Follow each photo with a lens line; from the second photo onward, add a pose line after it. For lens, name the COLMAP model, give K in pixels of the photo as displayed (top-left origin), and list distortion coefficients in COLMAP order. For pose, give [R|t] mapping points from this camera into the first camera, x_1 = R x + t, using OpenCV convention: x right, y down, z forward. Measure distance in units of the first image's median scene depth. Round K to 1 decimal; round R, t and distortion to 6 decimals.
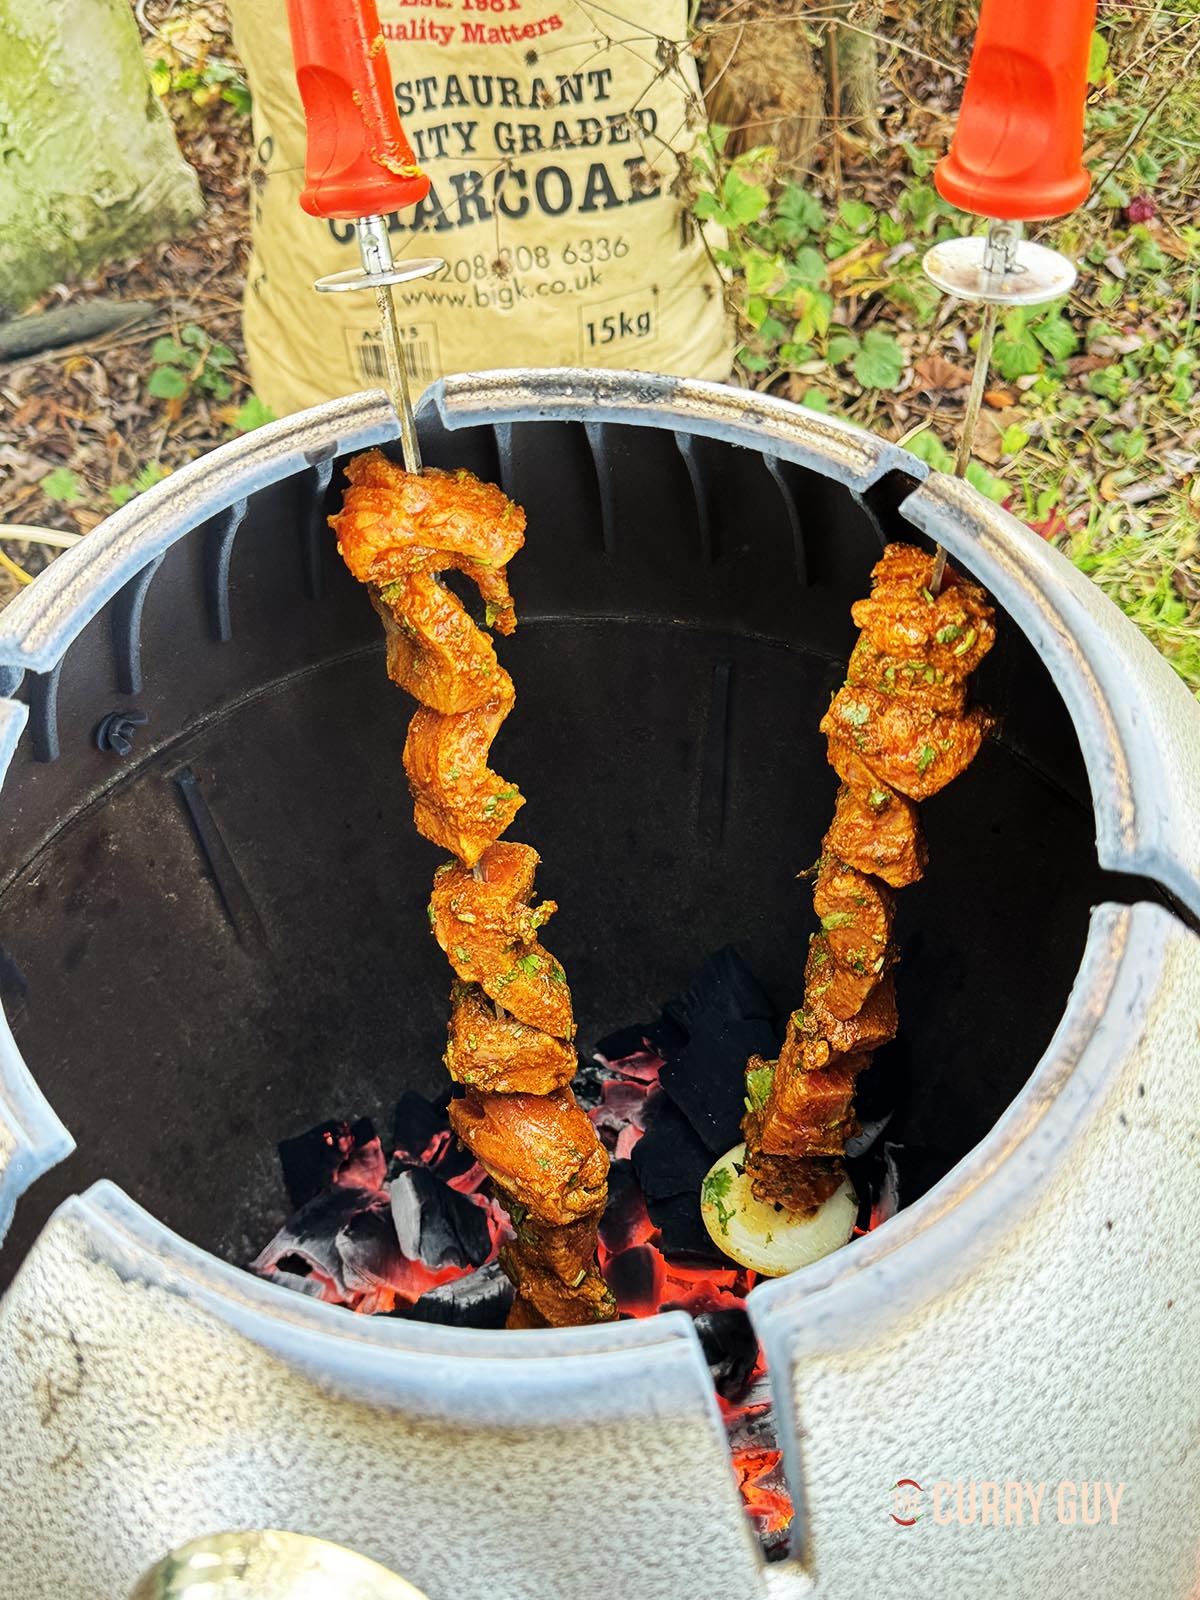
lens RADIAL K [[1549.4, 0, 598.6], [0, 1549.4, 844.9], [0, 0, 1]] dist [0.218515, -0.575994]
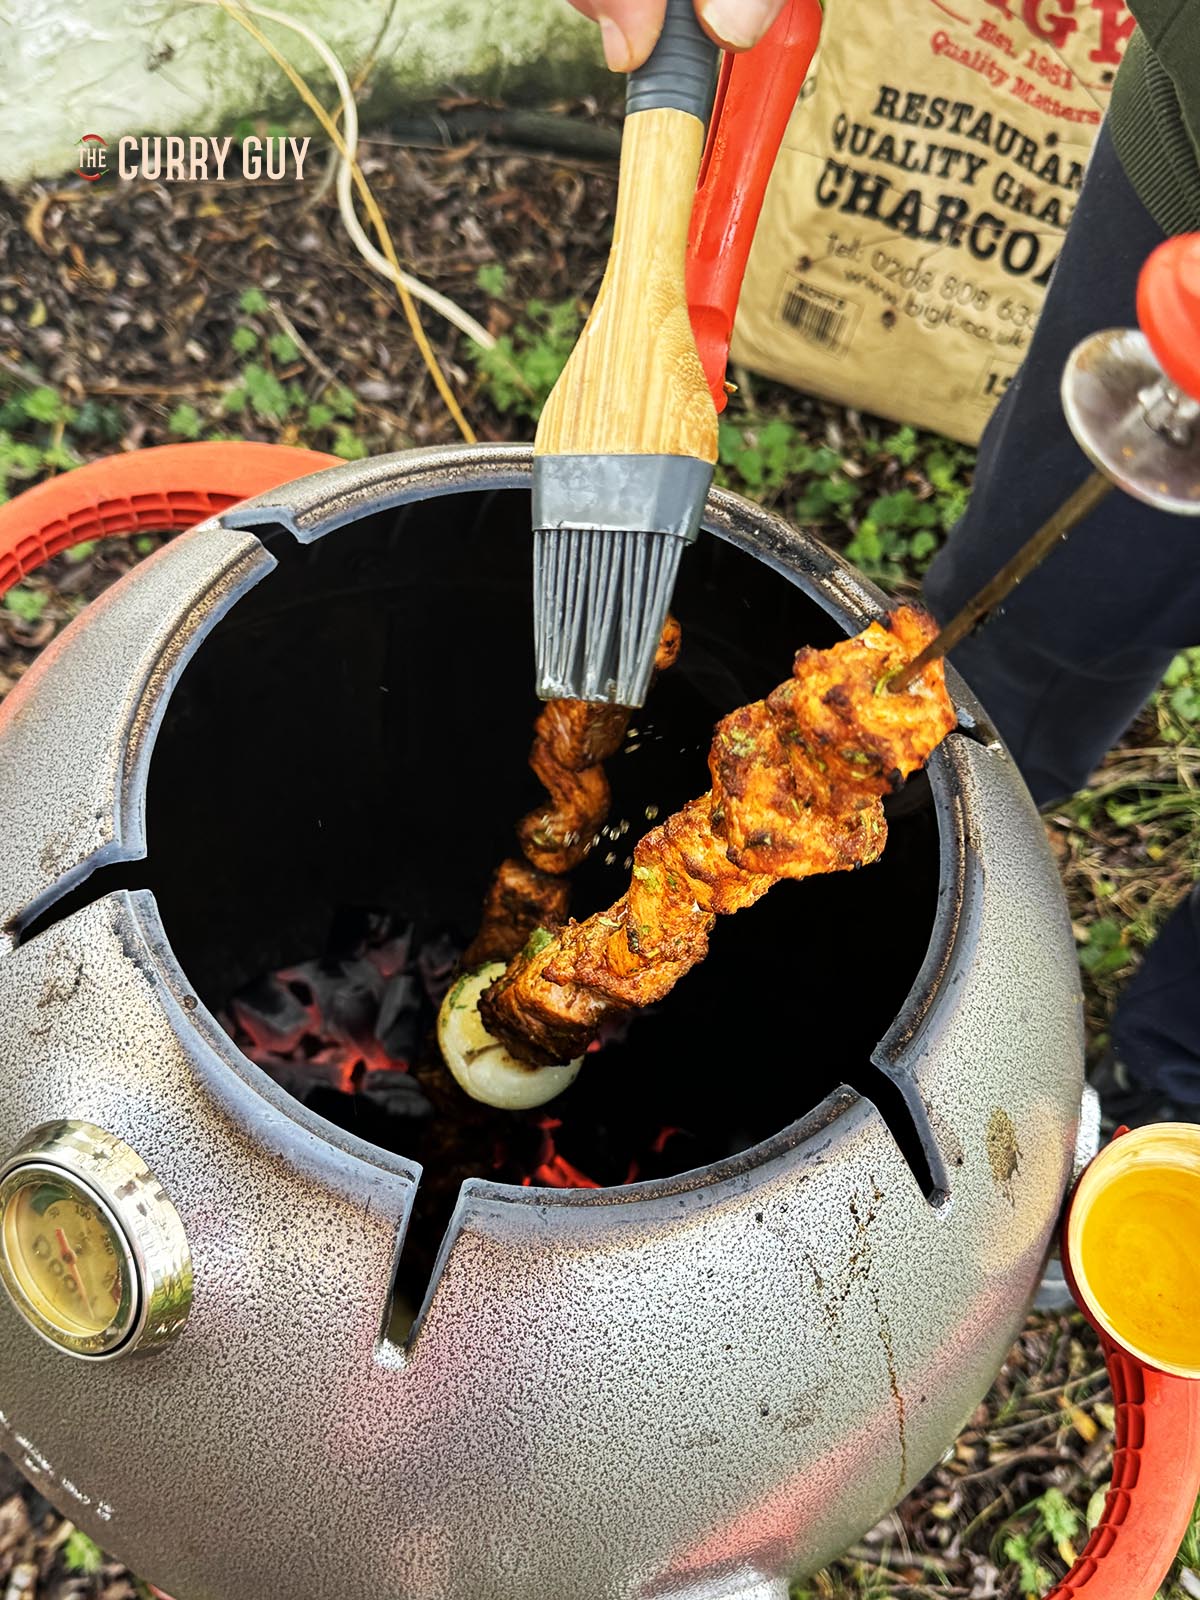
lens RADIAL K [[1561.0, 0, 597.4], [0, 1561.0, 826.2], [0, 0, 1]] dist [0.166617, -0.421435]
pose [[0.854330, 0.507087, -0.113940, 0.138723], [-0.498415, 0.861501, 0.096942, -0.141796], [0.147317, -0.026031, 0.988747, -0.302831]]
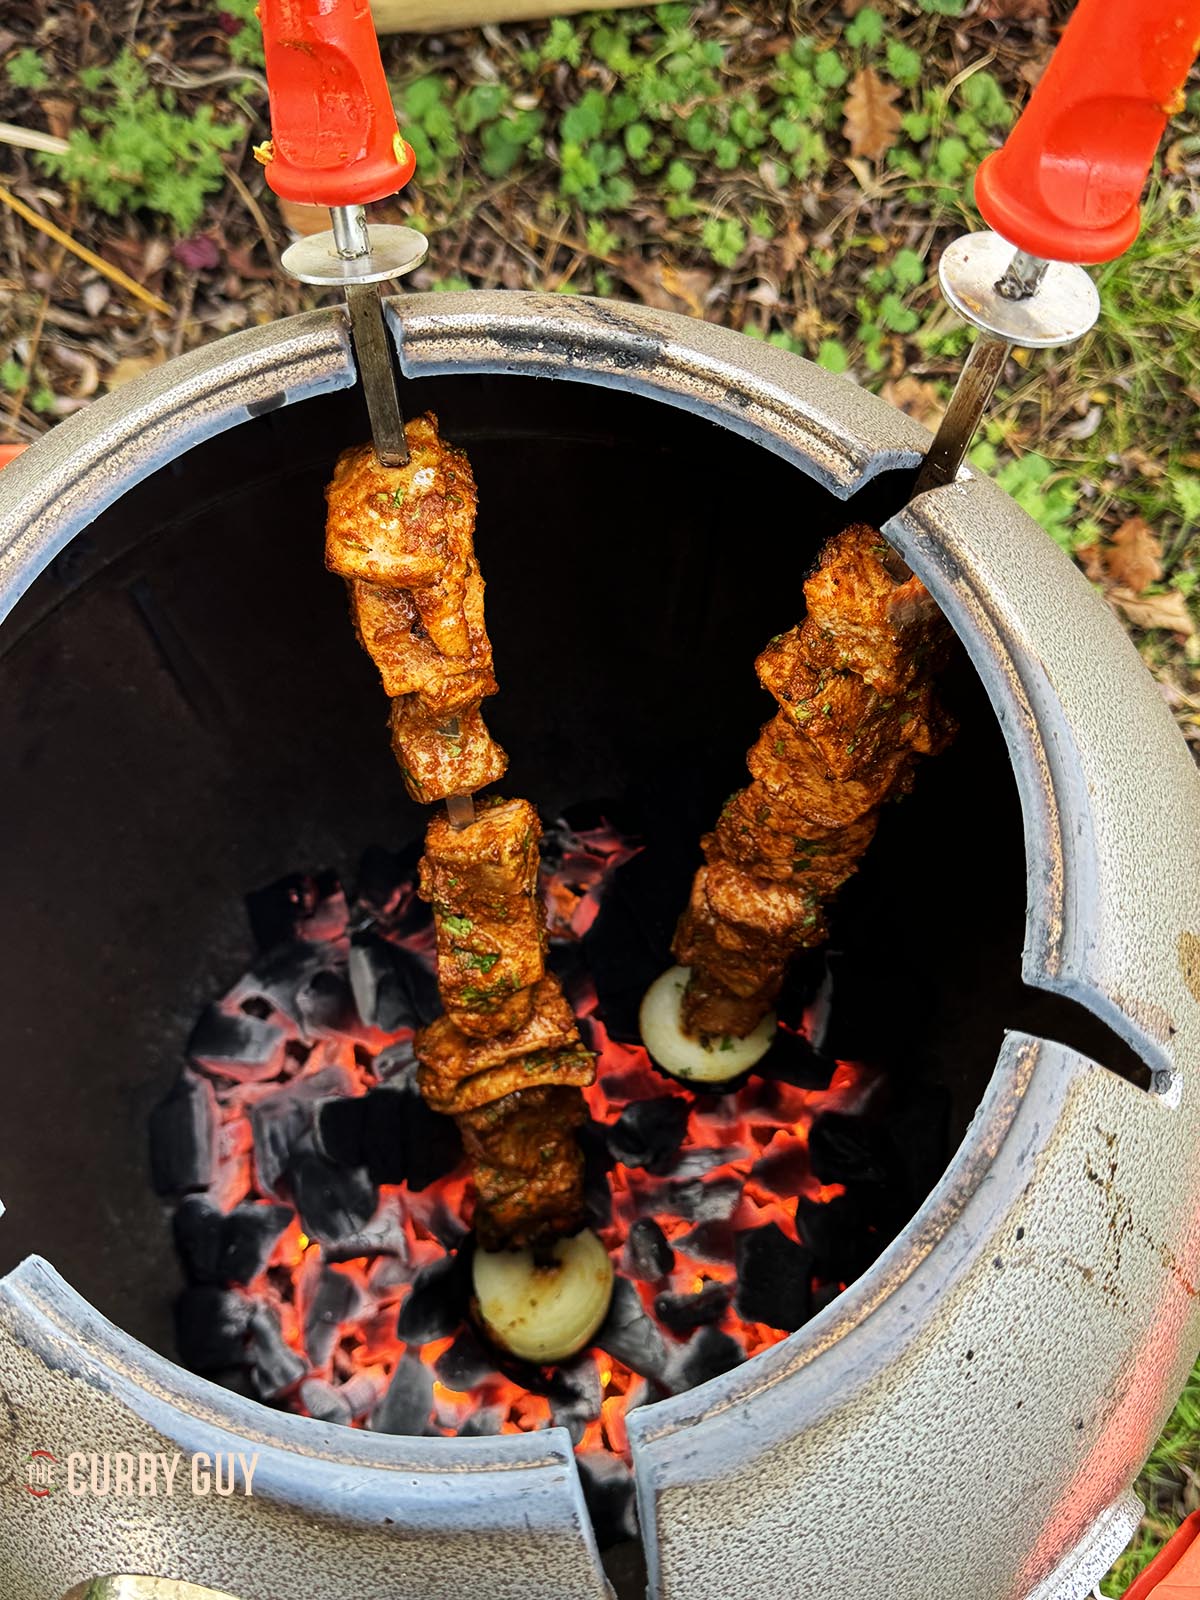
lens RADIAL K [[1561.0, 0, 597.4], [0, 1561.0, 826.2], [0, 0, 1]] dist [0.166617, -0.421435]
pose [[0.997428, 0.070836, 0.010902, 0.023931], [-0.071133, 0.959839, 0.271384, -0.273077], [0.008759, -0.271462, 0.962409, 0.041885]]
